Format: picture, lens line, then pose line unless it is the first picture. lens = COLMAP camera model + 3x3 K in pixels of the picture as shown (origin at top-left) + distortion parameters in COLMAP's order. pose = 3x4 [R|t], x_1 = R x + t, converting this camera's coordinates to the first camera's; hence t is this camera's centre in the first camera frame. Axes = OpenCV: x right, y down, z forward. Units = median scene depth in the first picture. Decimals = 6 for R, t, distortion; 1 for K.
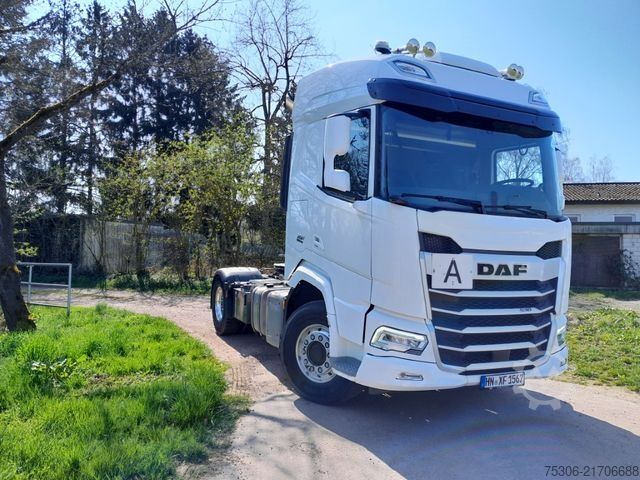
lens RADIAL K [[509.8, 0, 328.4], [0, 509.8, 241.4], [0, 0, 1]] dist [0.056132, -0.125582]
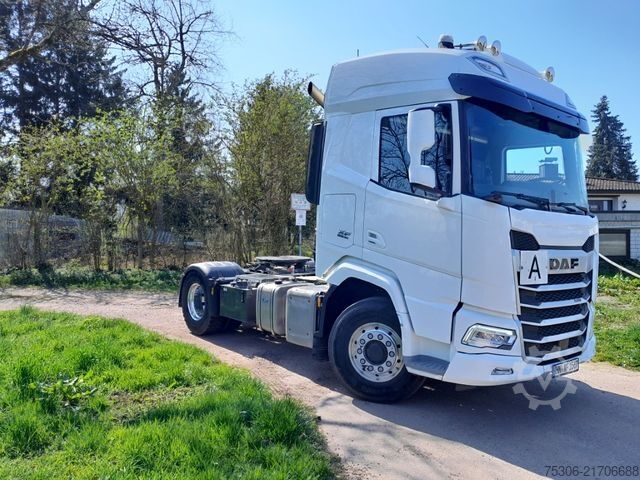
lens RADIAL K [[509.8, 0, 328.4], [0, 509.8, 241.4], [0, 0, 1]] dist [0.056132, -0.125582]
pose [[0.968317, -0.013366, 0.249366, -0.379570], [0.005469, 0.999462, 0.032334, -0.026897], [-0.249664, -0.029945, 0.967869, 0.091546]]
